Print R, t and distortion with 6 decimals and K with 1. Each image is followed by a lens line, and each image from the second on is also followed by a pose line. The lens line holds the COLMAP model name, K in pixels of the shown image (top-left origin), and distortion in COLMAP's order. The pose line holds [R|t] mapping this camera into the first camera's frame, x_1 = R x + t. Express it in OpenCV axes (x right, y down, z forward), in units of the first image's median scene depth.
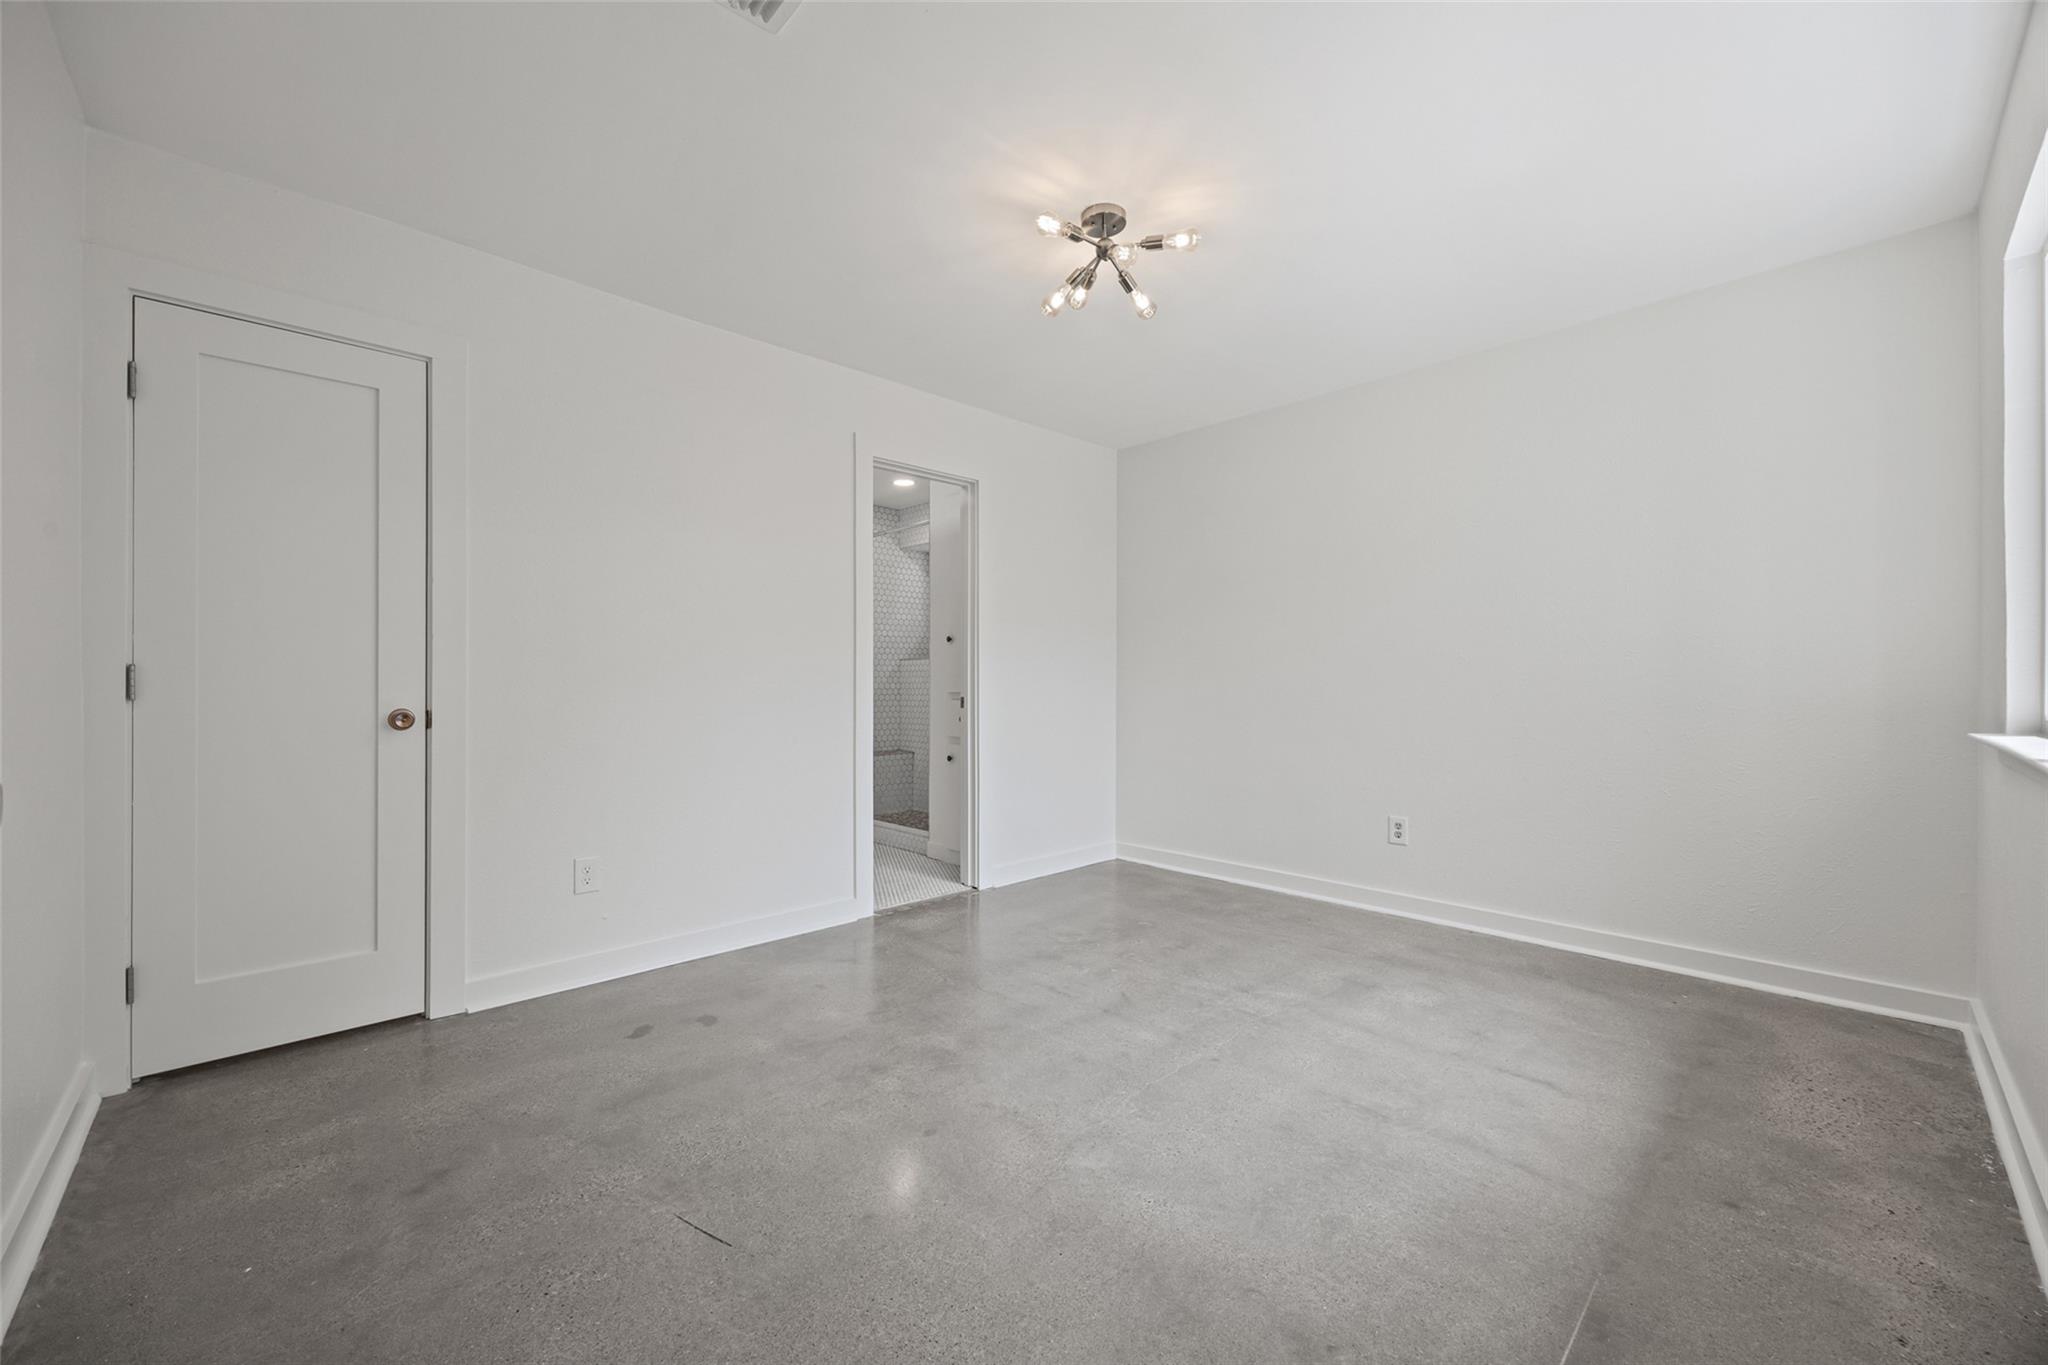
lens RADIAL K [[786.4, 0, 1025.8], [0, 786.4, 681.7], [0, 0, 1]] dist [0.001784, -0.000034]
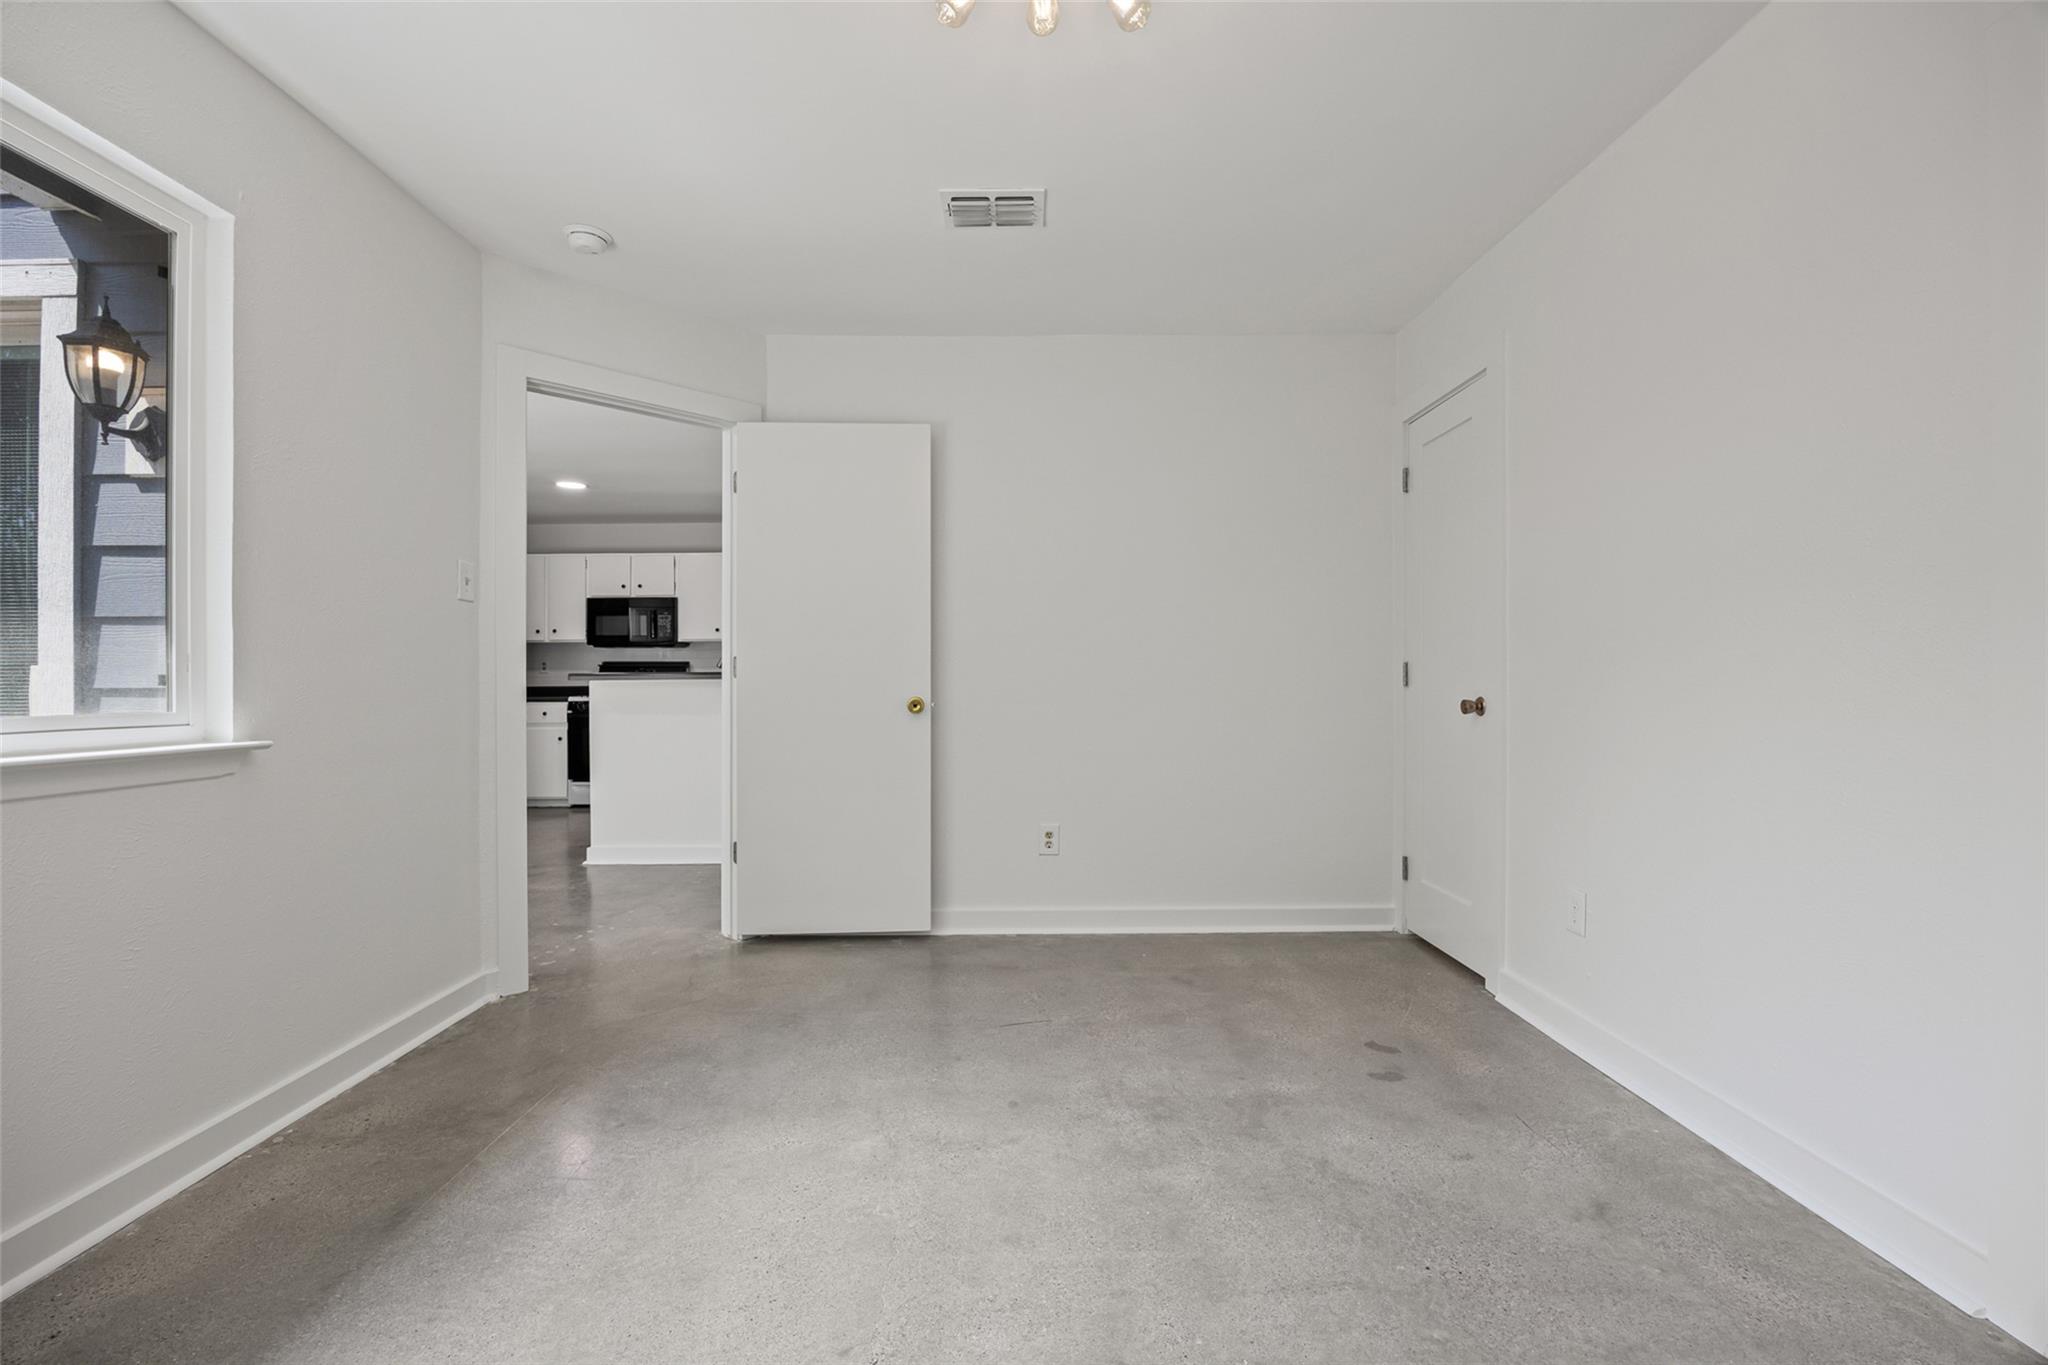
lens RADIAL K [[920.7, 0, 1021.8], [0, 920.7, 681.7], [0, 0, 1]] dist [-0.012881, 0.000588]
pose [[-0.699115, 0.007219, -0.714973, 0.728031], [0.011685, 0.999931, -0.001330, 0.013508], [0.714914, -0.009285, -0.699151, 1.842811]]
